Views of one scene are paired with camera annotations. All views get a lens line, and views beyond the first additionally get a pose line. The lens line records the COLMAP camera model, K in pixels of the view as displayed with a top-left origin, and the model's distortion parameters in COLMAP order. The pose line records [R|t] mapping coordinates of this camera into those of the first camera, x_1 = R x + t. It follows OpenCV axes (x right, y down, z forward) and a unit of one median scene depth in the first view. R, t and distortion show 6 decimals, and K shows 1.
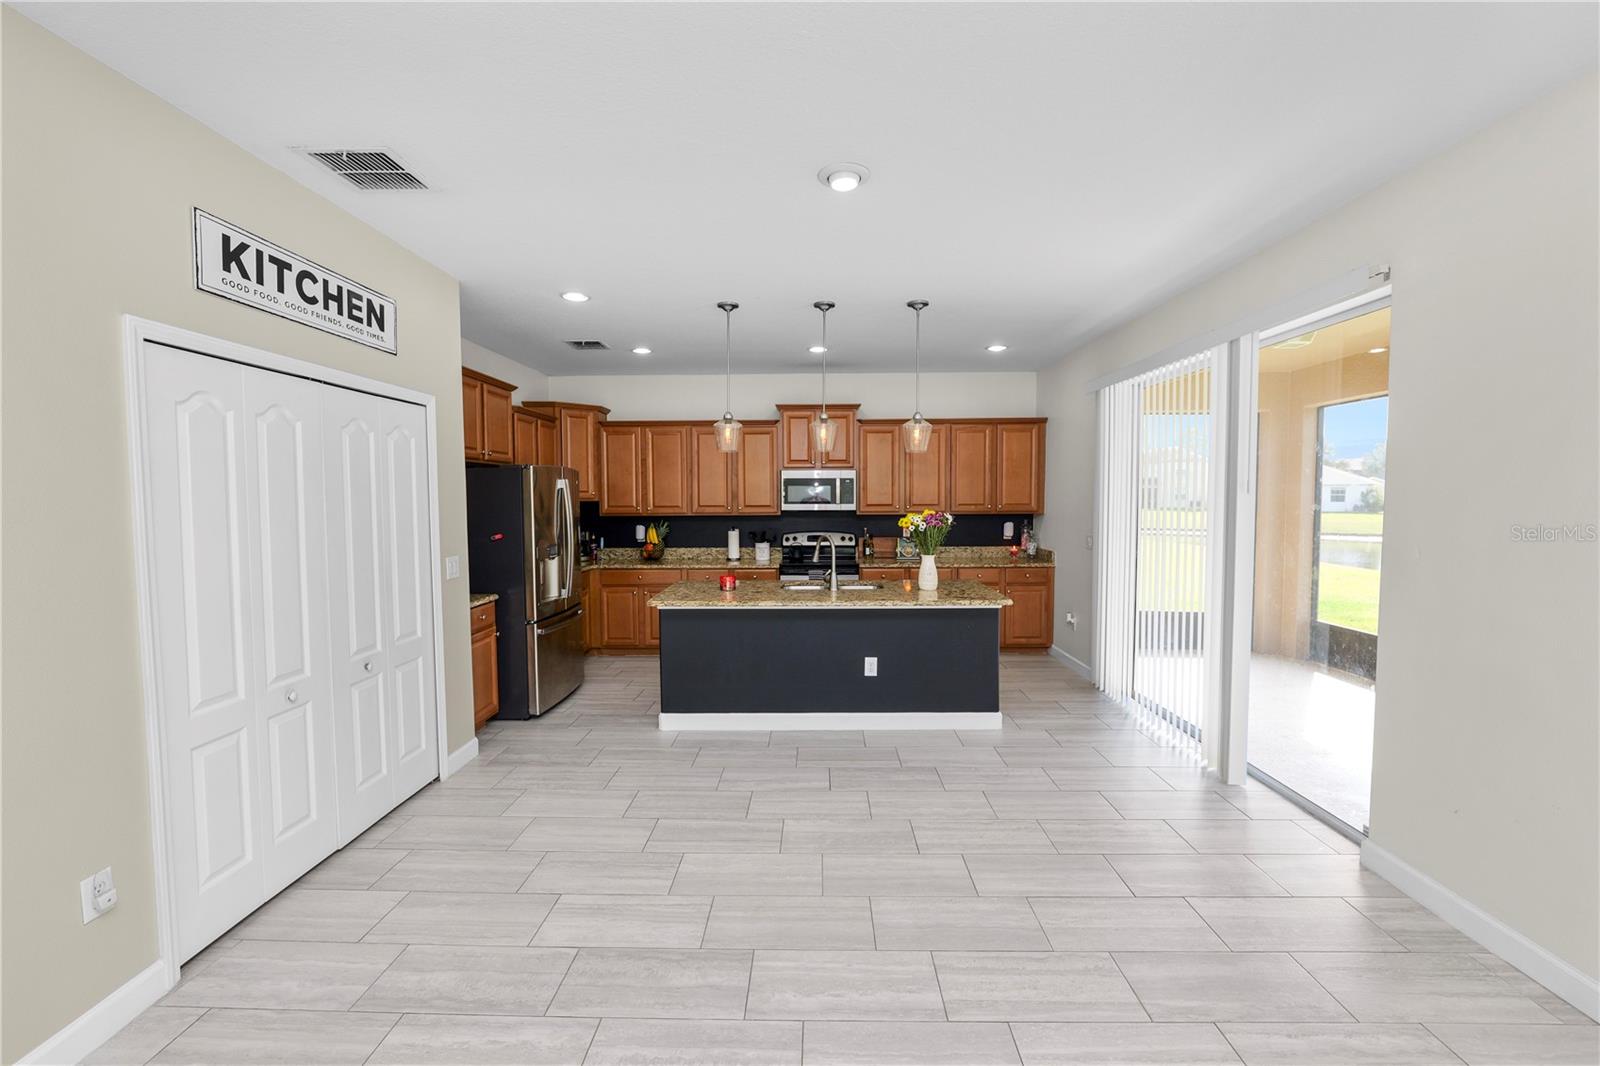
lens RADIAL K [[653.4, 0, 802.5], [0, 653.4, 527.3], [0, 0, 1]] dist [-0.012305, 0.000957]
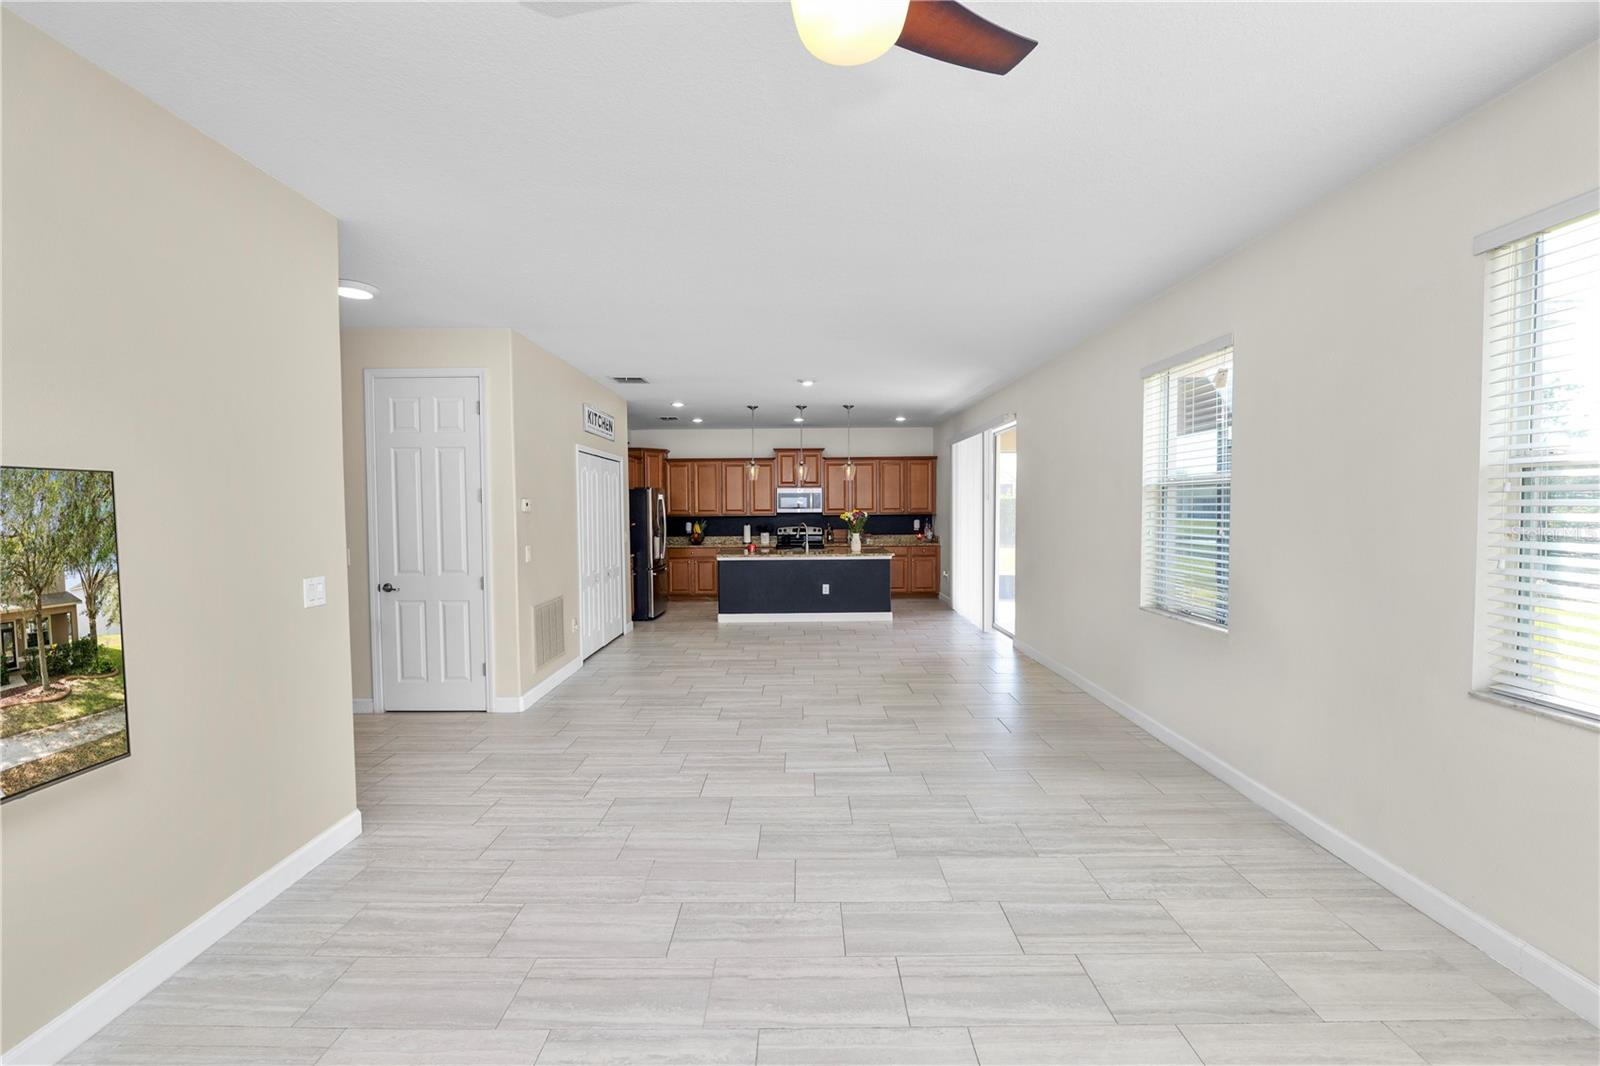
lens RADIAL K [[653.4, 0, 798.9], [0, 653.4, 534.1], [0, 0, 1]] dist [-0.012305, 0.000957]
pose [[0.999768, -0.003654, 0.021233, -0.011976], [0.003791, 0.999972, -0.006433, 0.038309], [-0.021208, 0.006512, 0.999754, -0.639331]]
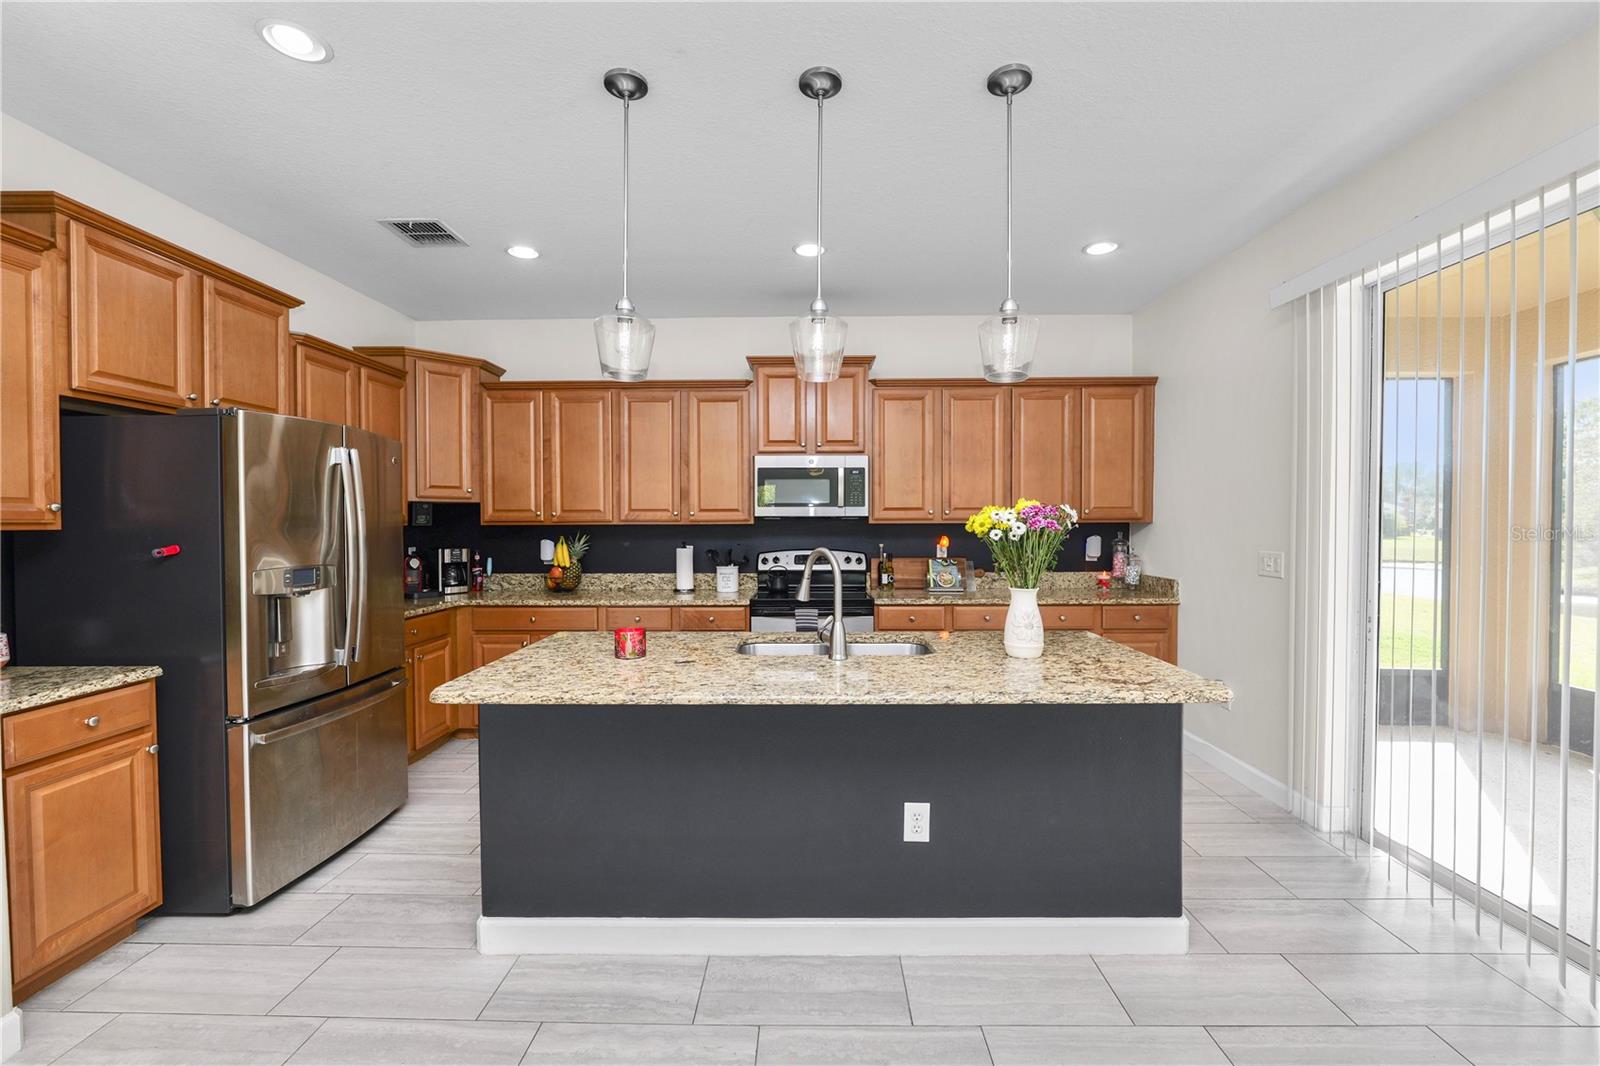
lens RADIAL K [[653.4, 0, 798.1], [0, 653.4, 536.1], [0, 0, 1]] dist [-0.012305, 0.000957]
pose [[0.999999, 0.001590, 0.000065, 0.011112], [-0.001588, 0.999689, -0.024887, 0.009762], [-0.000105, 0.024886, 0.999690, 0.339463]]
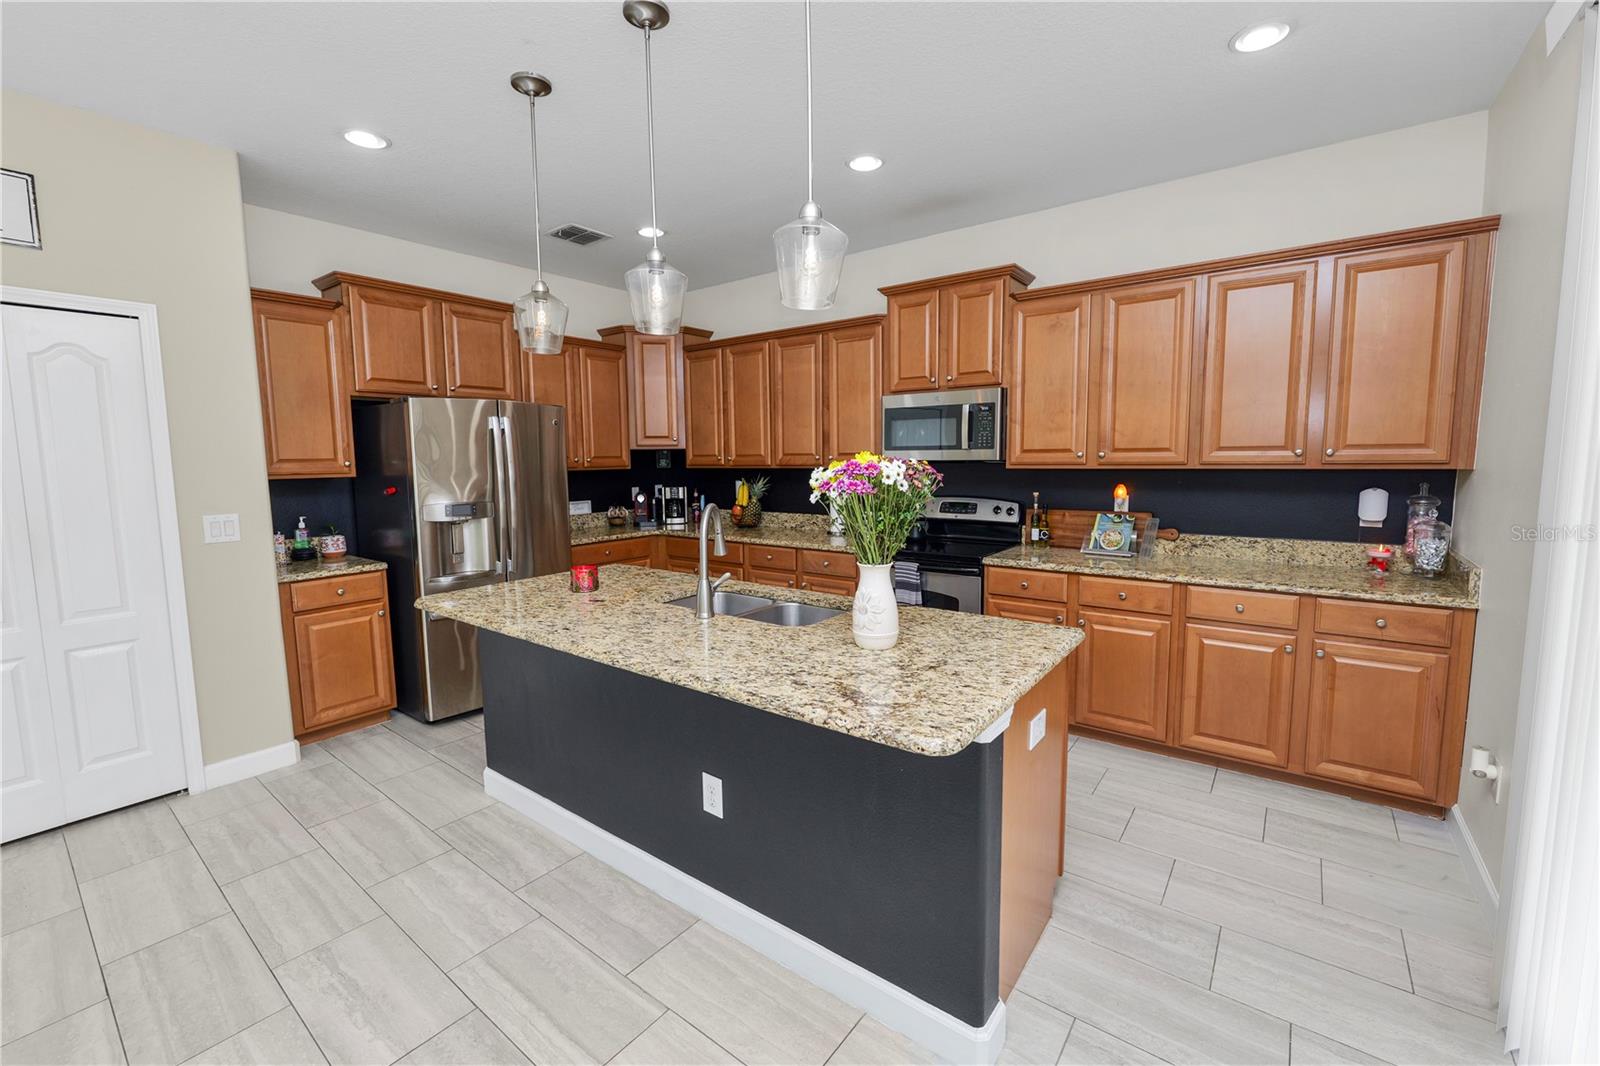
lens RADIAL K [[653.4, 0, 804.4], [0, 653.4, 528.1], [0, 0, 1]] dist [-0.012305, 0.000957]
pose [[0.806997, 0.059407, -0.587559, 0.274012], [-0.017685, 0.996912, 0.076505, -0.008188], [0.590290, -0.051348, 0.805556, 0.444329]]
